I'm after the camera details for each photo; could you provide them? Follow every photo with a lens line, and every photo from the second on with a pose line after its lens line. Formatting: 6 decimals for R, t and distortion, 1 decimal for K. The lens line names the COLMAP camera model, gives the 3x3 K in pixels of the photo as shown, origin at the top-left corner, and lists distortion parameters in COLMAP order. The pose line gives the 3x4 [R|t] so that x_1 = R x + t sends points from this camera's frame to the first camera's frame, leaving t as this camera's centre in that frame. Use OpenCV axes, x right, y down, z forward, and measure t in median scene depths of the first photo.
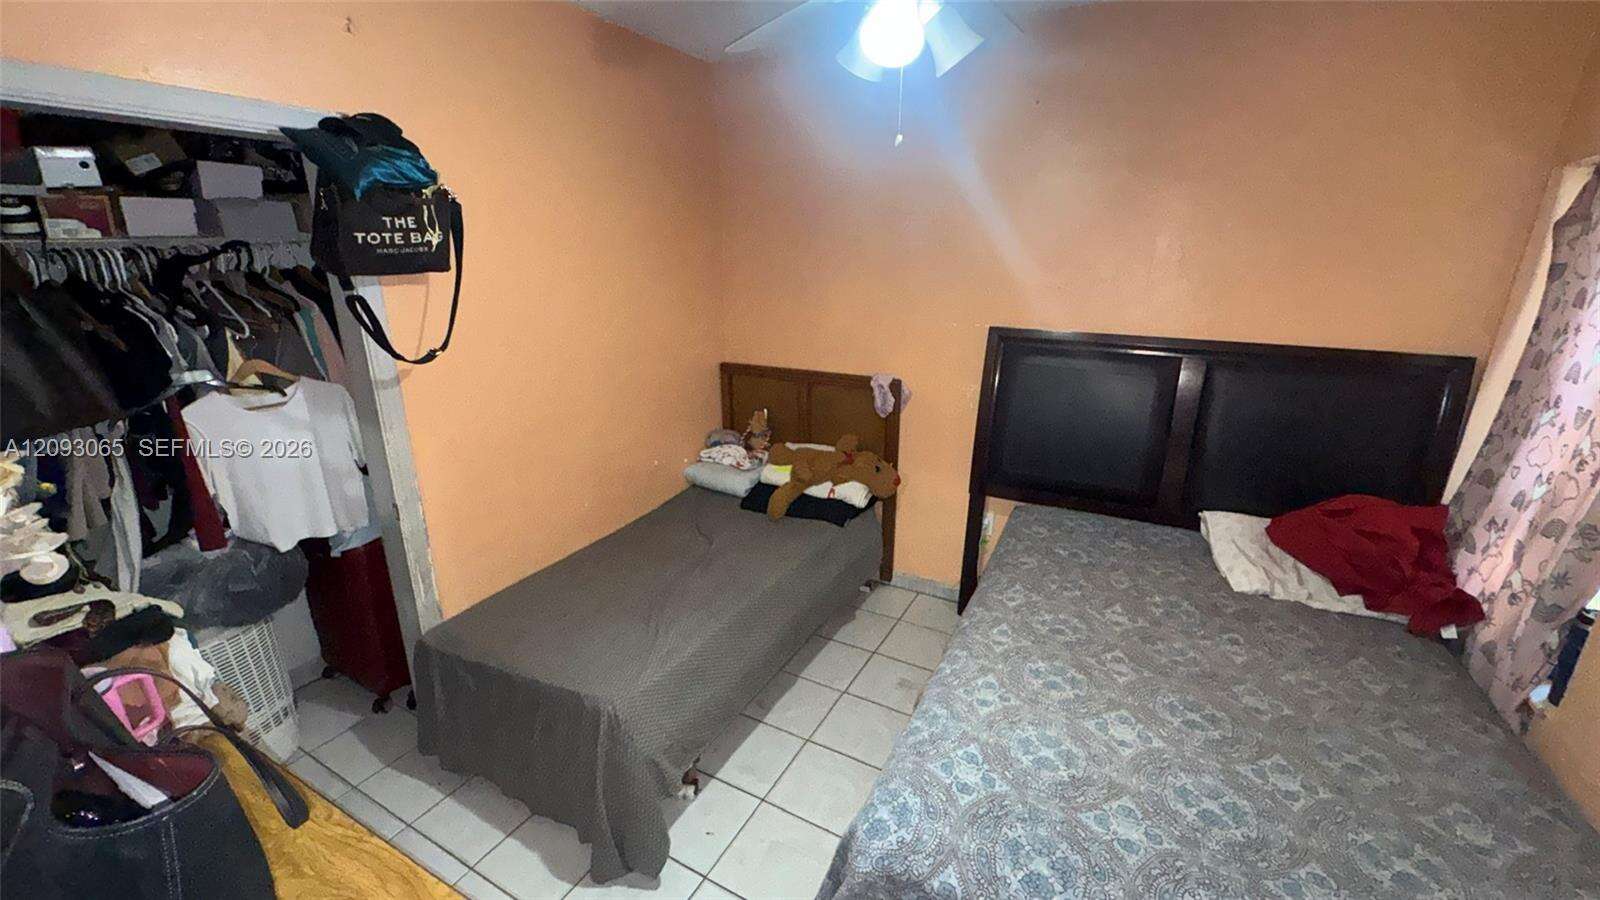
lens RADIAL K [[642.9, 0, 800.7], [0, 642.9, 452.3], [0, 0, 1]] dist [0.000094, 0.000090]
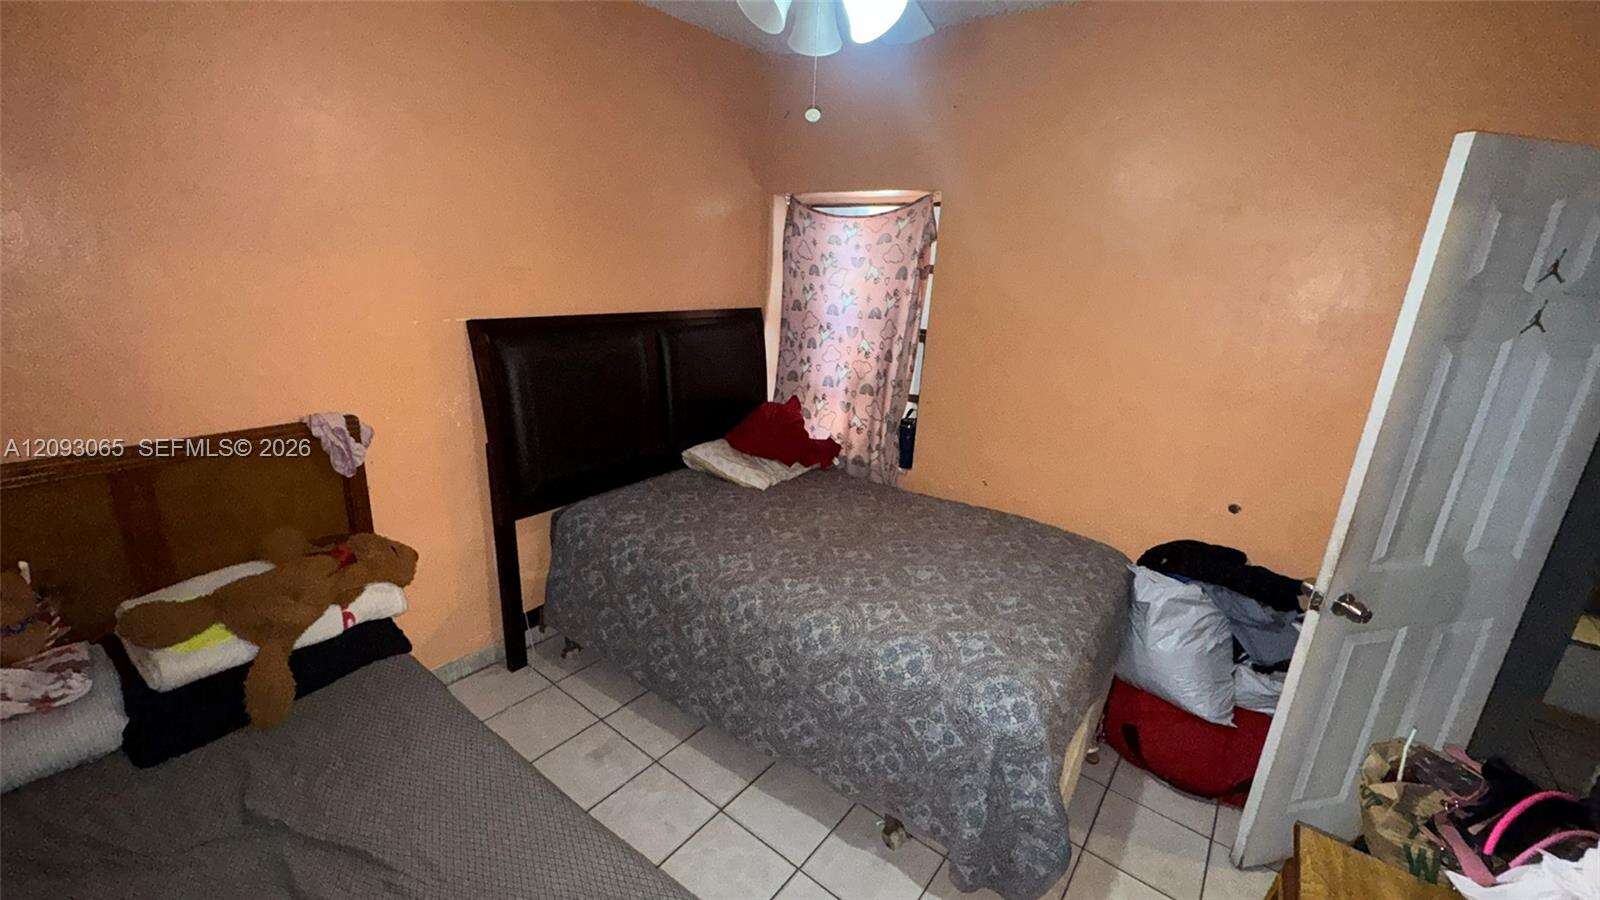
lens RADIAL K [[642.9, 0, 800.0], [0, 642.9, 451.5], [0, 0, 1]] dist [0.000094, 0.000090]
pose [[0.150928, -0.287856, 0.945706, -0.633101], [0.250790, 0.936516, 0.245035, -0.192710], [-0.956203, 0.200191, 0.213538, 0.671467]]
